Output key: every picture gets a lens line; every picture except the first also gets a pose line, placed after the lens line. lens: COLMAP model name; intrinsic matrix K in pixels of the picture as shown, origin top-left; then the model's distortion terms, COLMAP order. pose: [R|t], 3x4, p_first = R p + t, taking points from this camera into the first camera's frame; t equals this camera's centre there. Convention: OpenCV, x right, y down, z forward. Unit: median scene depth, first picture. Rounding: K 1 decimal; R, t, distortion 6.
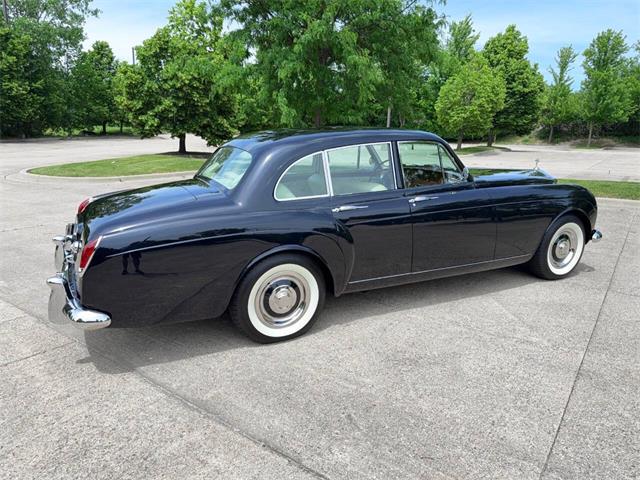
lens RADIAL K [[452.1, 0, 320.4], [0, 452.1, 242.8], [0, 0, 1]] dist [0.035786, -0.047350]
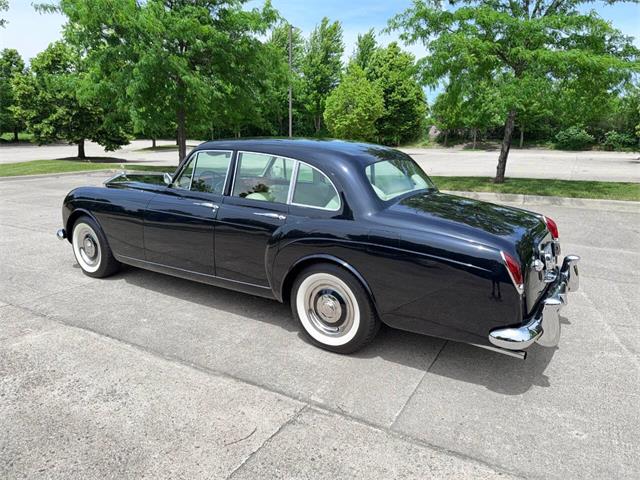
lens RADIAL K [[452.1, 0, 317.7], [0, 452.1, 248.9], [0, 0, 1]] dist [0.035786, -0.047350]
pose [[0.993095, -0.034438, 0.112148, 0.110335], [0.034250, 0.999407, 0.003606, 0.027404], [-0.112206, 0.000260, 0.993685, -0.113435]]
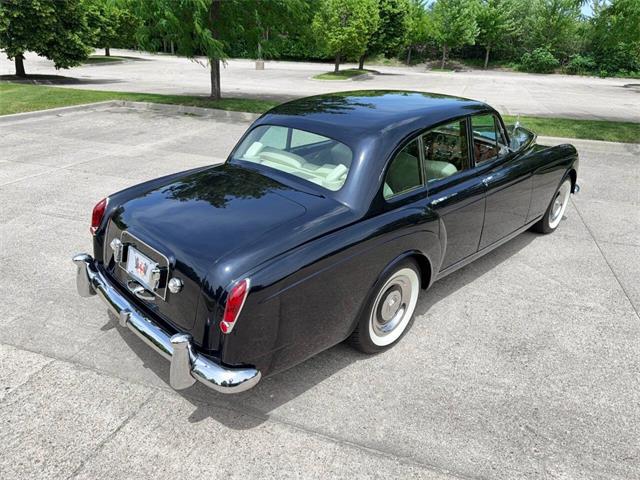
lens RADIAL K [[452.1, 0, 320.6], [0, 452.1, 245.7], [0, 0, 1]] dist [0.035786, -0.047350]
pose [[0.951278, -0.103507, 0.290441, -0.058509], [0.050990, 0.981810, 0.182890, -0.020917], [-0.304088, -0.159170, 0.939253, 0.023717]]
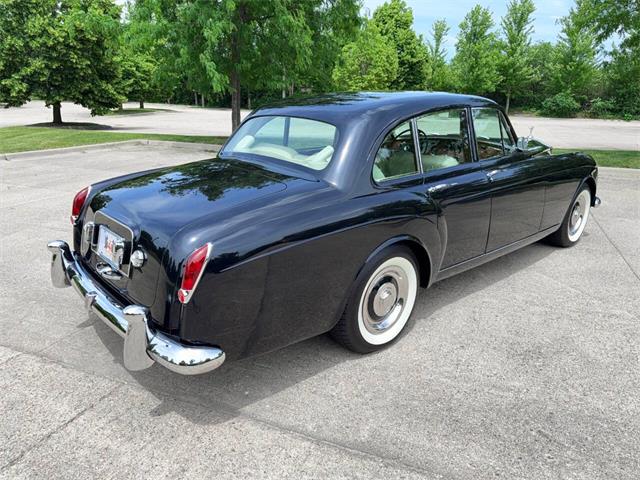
lens RADIAL K [[452.1, 0, 319.5], [0, 452.1, 242.3], [0, 0, 1]] dist [0.035786, -0.047350]
pose [[0.966809, -0.071859, 0.245188, -0.049077], [0.056478, 0.996002, 0.069205, -0.005554], [-0.249181, -0.053060, 0.967002, 0.027166]]
